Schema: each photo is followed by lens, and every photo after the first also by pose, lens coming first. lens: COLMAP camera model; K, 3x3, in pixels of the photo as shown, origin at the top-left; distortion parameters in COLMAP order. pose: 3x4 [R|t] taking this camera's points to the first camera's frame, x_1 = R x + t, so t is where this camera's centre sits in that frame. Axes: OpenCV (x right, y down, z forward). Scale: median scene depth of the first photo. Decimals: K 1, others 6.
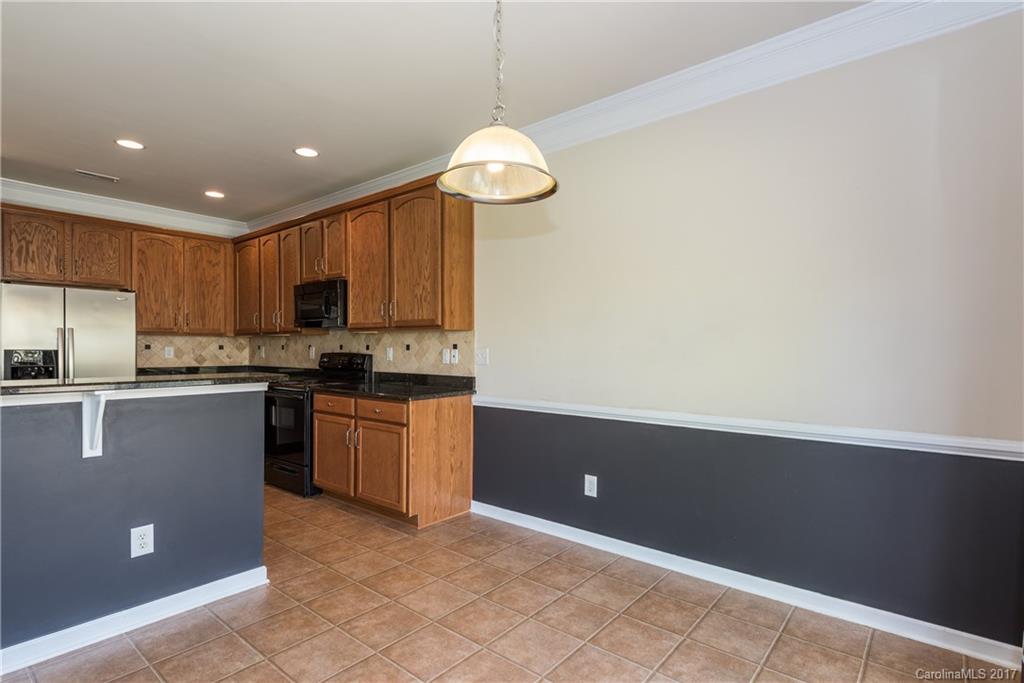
lens RADIAL K [[515.4, 0, 513.0], [0, 515.4, 349.9], [0, 0, 1]] dist [0.013216, -0.001335]
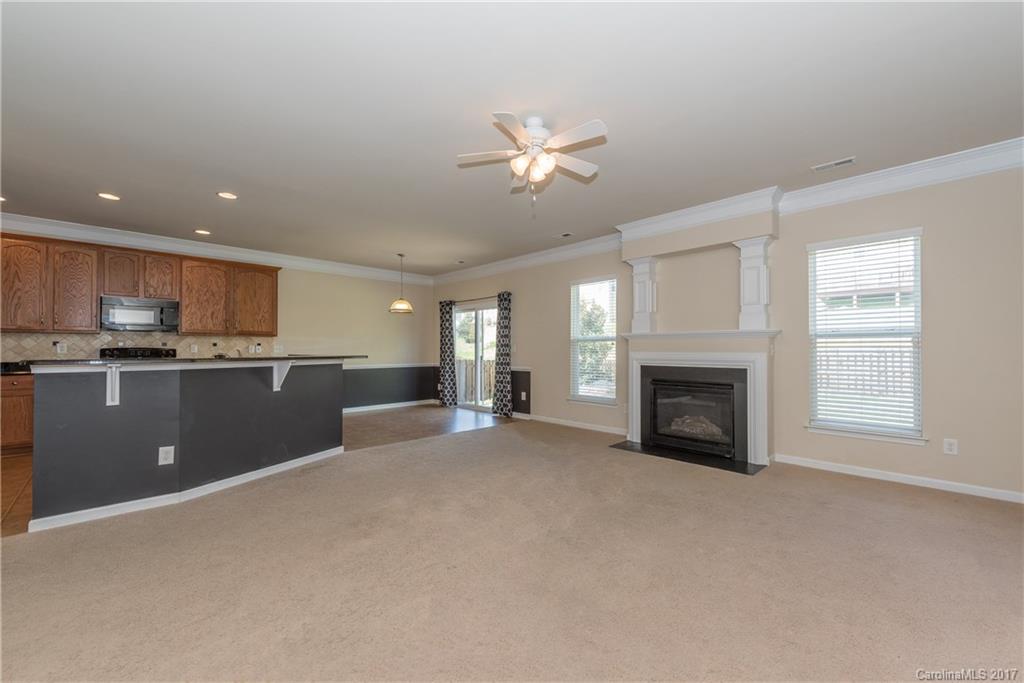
lens RADIAL K [[399.4, 0, 517.5], [0, 399.4, 344.2], [0, 0, 1]] dist [0.000165, -0.000291]
pose [[0.093311, 0.009559, 0.995591, -1.470113], [0.004474, 0.999940, -0.010020, 0.012085], [-0.995627, 0.005389, 0.093262, -0.160818]]
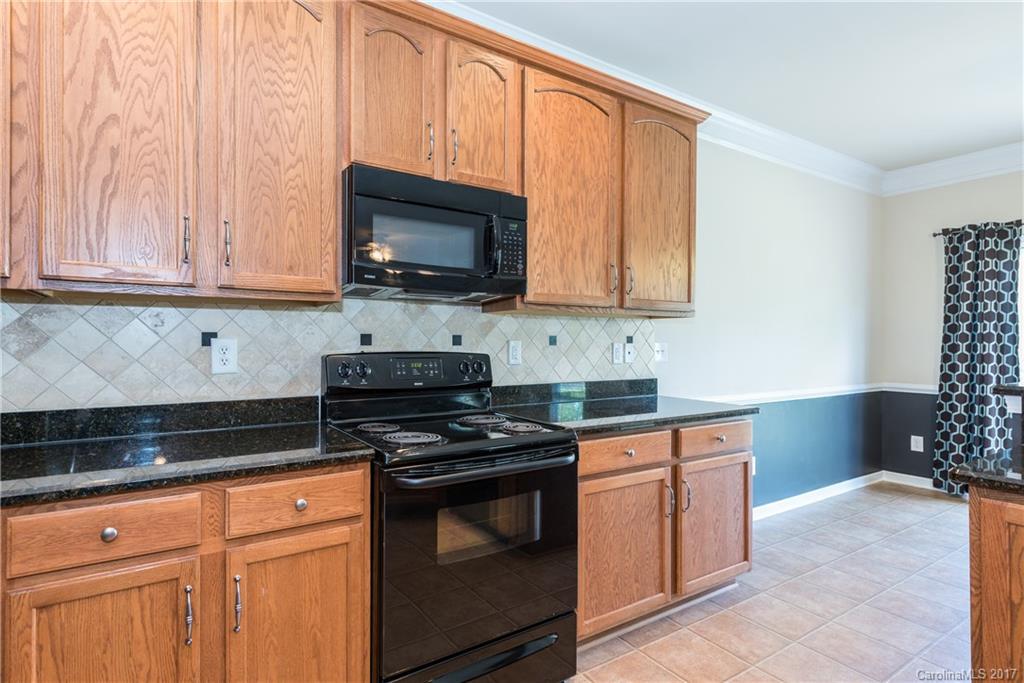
lens RADIAL K [[515.4, 0, 480.4], [0, 515.4, 339.7], [0, 0, 1]] dist [0.004203, -0.000263]
pose [[0.318809, 0.000152, 0.947819, -0.803479], [-0.000124, 1.000000, -0.000119, -0.005900], [-0.947819, -0.000080, 0.318809, 0.887906]]
